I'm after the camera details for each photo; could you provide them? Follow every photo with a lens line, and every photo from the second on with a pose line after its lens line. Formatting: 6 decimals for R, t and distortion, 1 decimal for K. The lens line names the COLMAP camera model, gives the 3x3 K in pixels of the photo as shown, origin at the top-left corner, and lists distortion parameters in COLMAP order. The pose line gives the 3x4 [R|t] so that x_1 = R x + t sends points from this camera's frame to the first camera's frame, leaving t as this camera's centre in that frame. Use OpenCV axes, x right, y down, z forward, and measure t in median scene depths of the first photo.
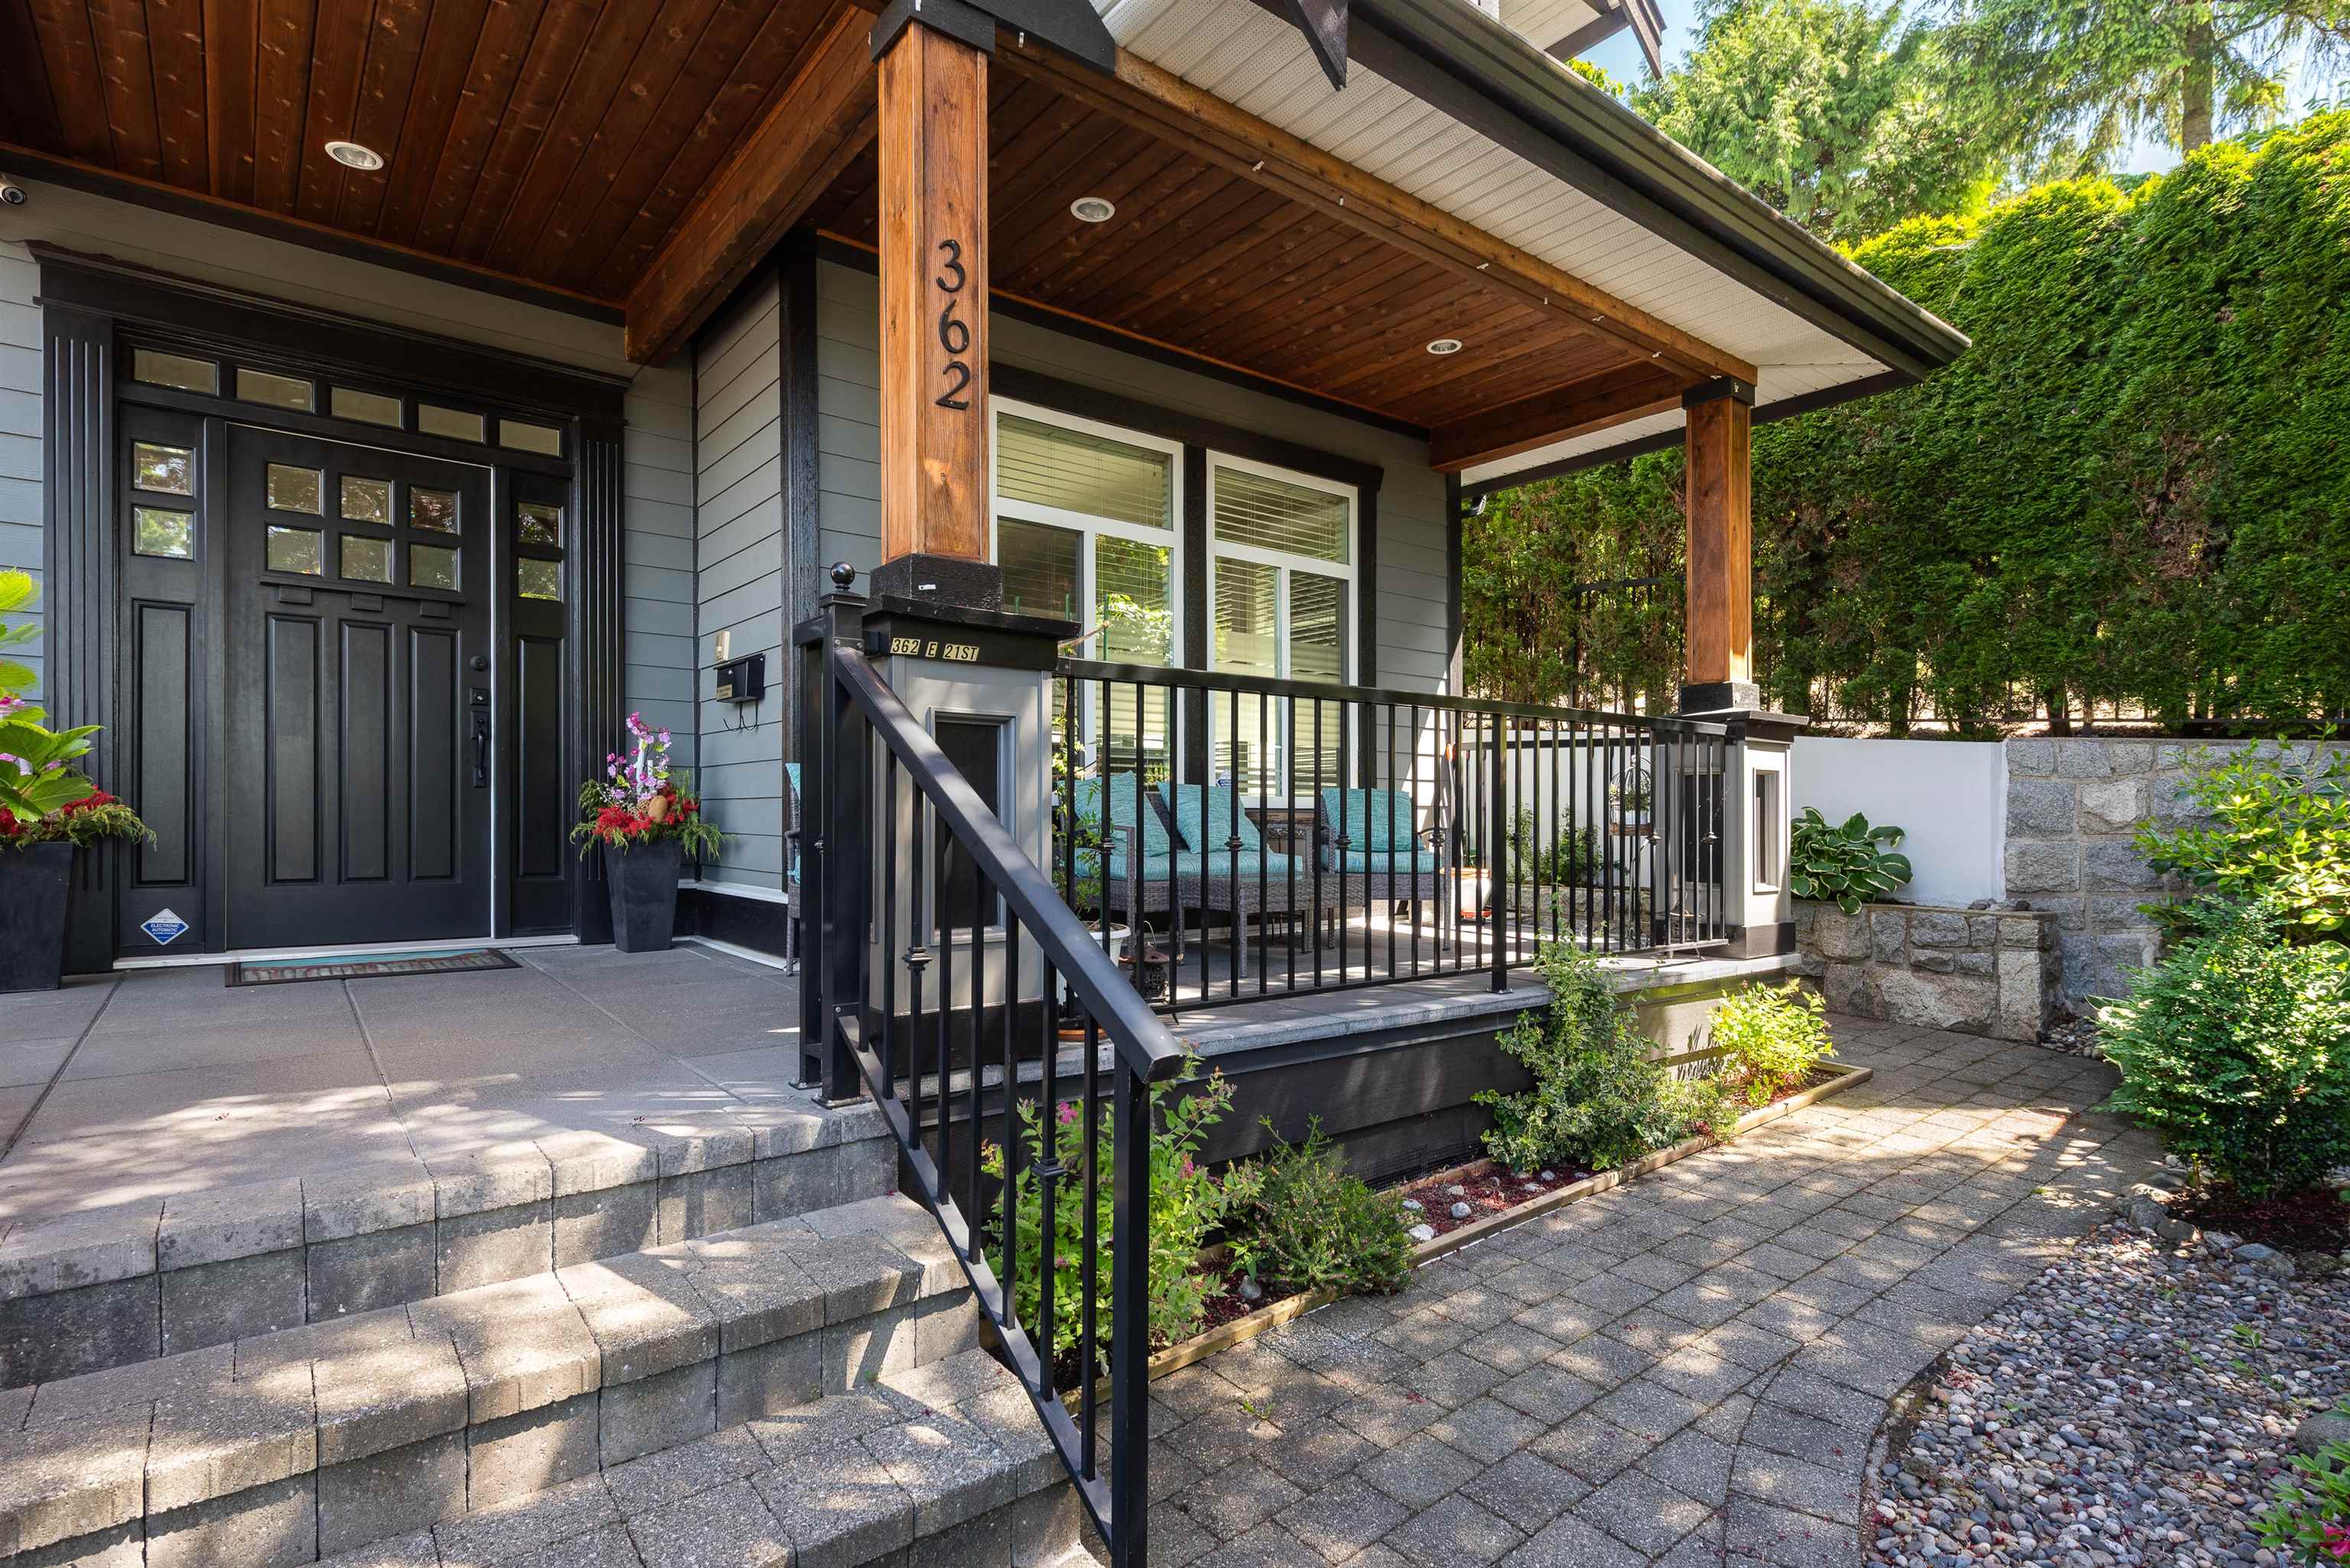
lens RADIAL K [[1175.4, 0, 1182.5], [0, 1175.4, 803.4], [0, 0, 1]] dist [0.009615, -0.001336]
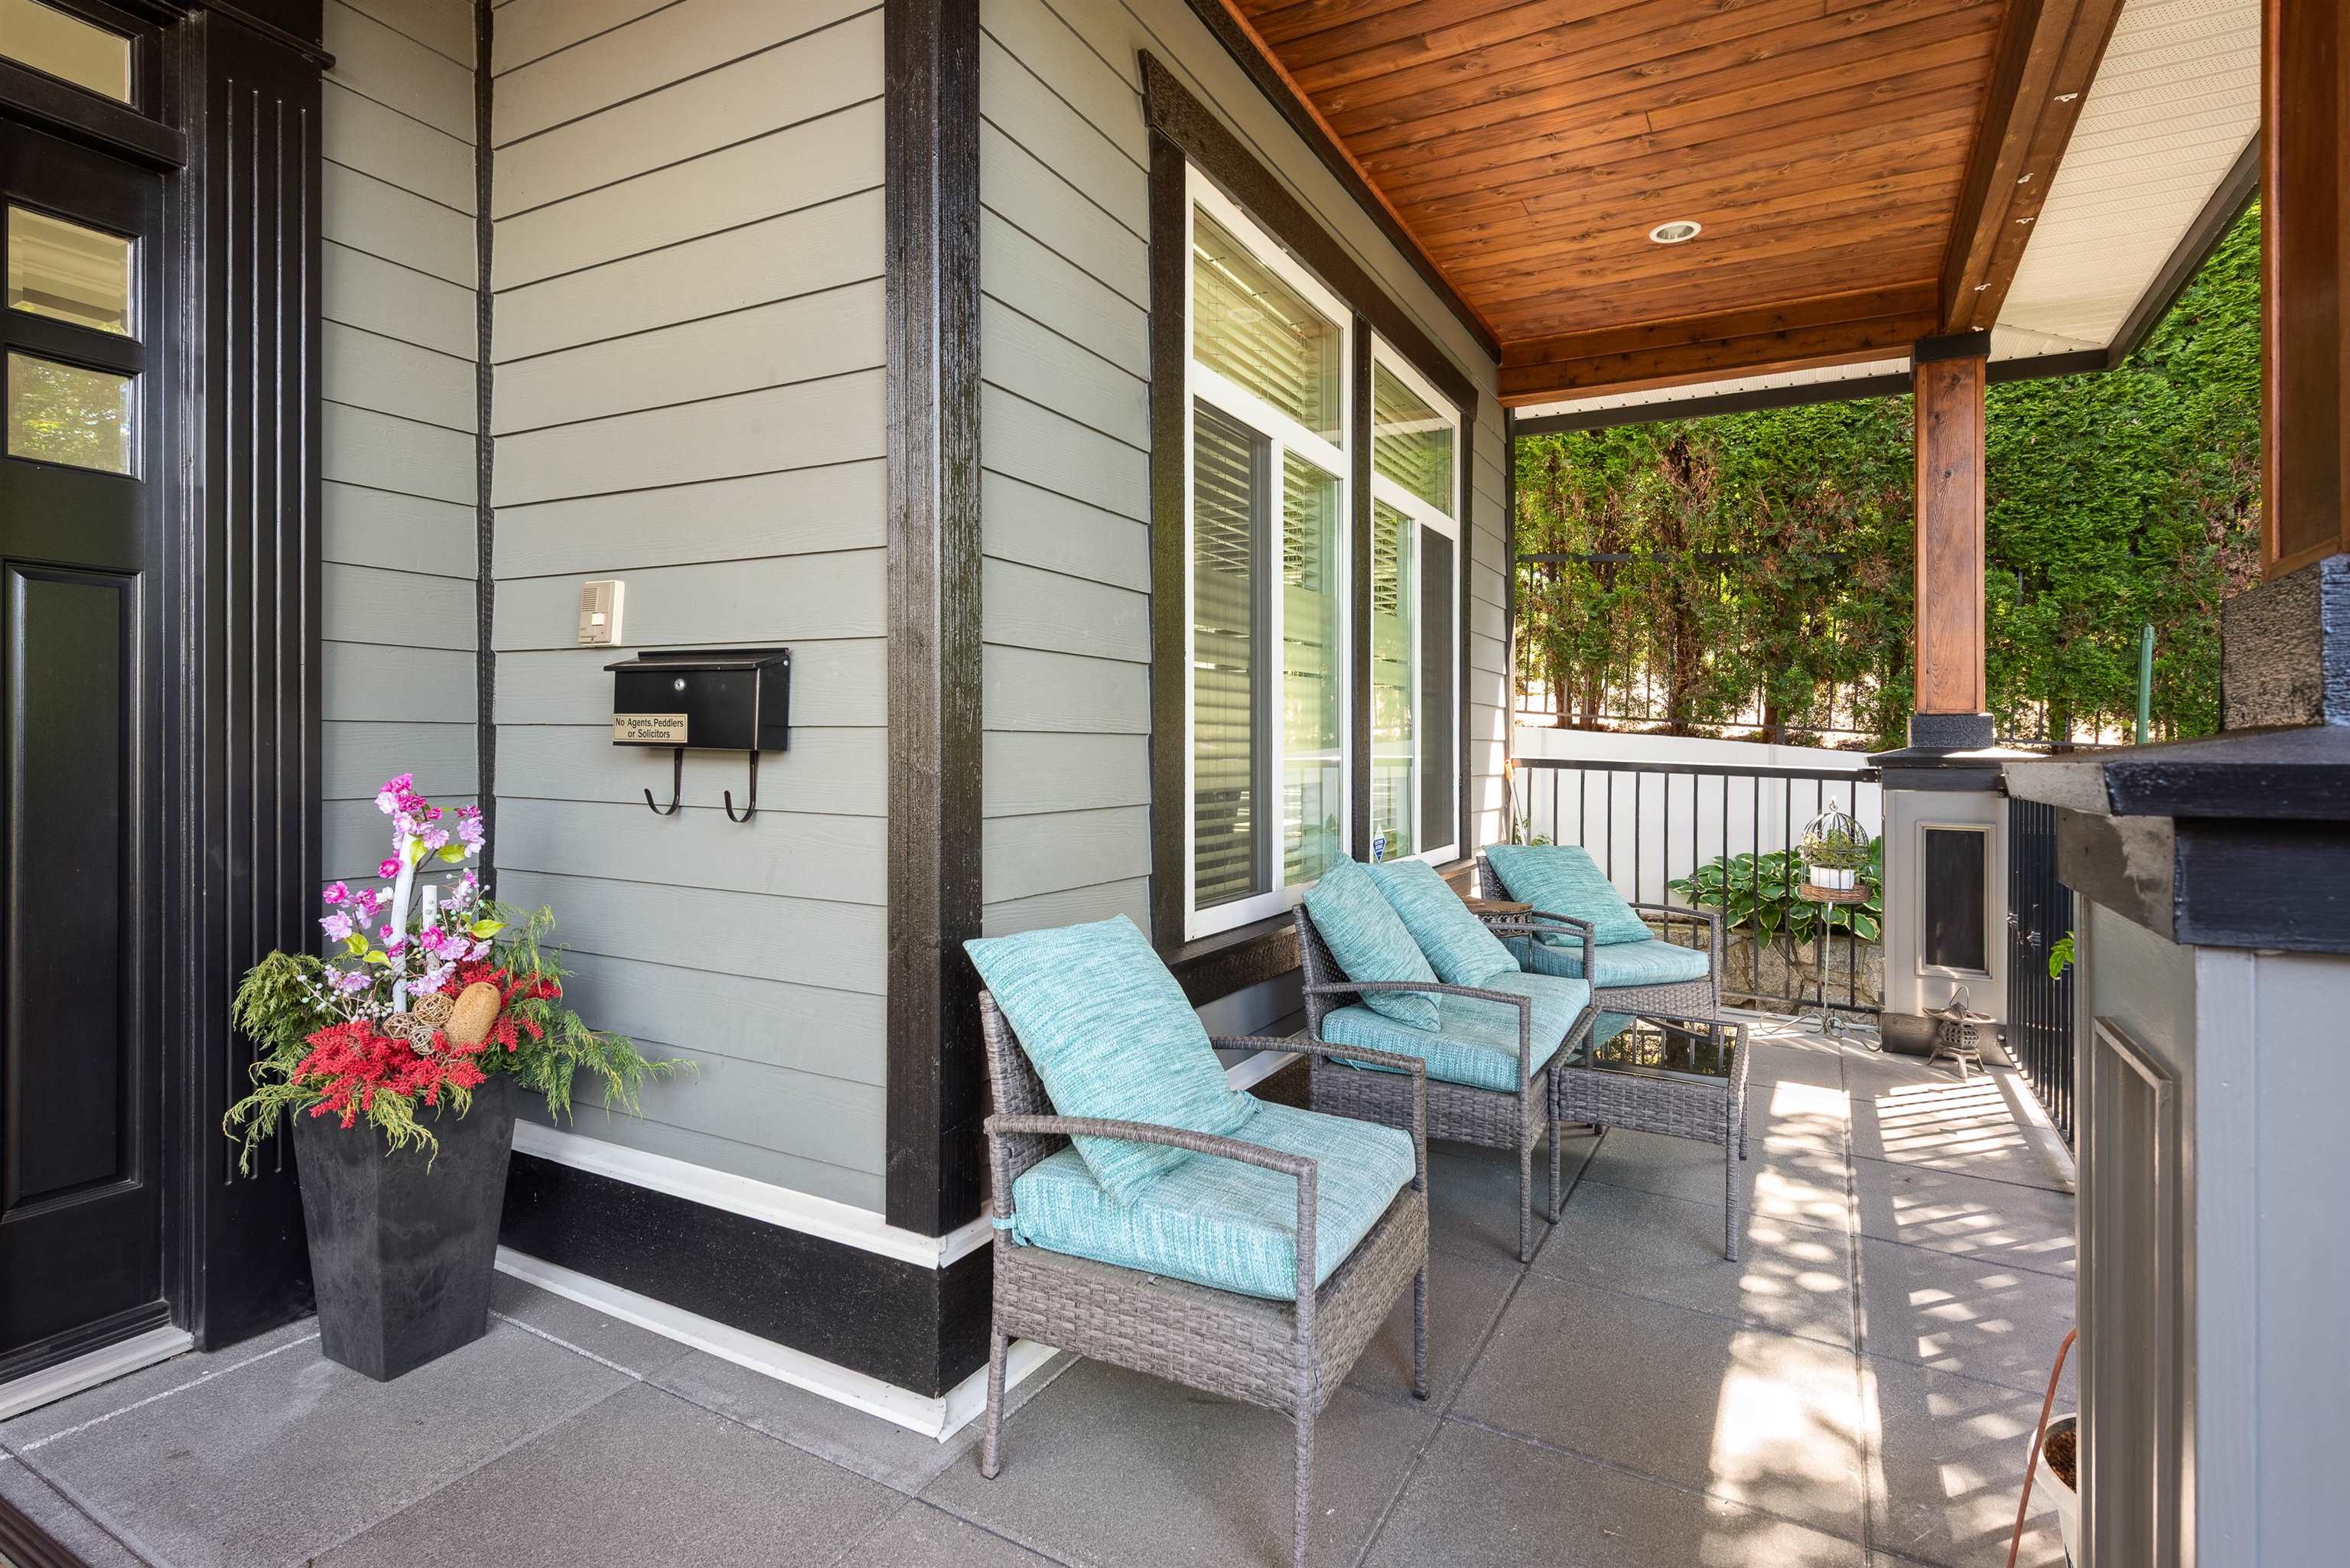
lens RADIAL K [[1175.4, 0, 1184.9], [0, 1175.4, 735.9], [0, 0, 1]] dist [0.009615, -0.001336]
pose [[0.916075, 0.006228, 0.400959, -0.335469], [-0.009615, 0.999933, 0.006437, -0.083954], [-0.400892, -0.009752, 0.916073, 0.460895]]
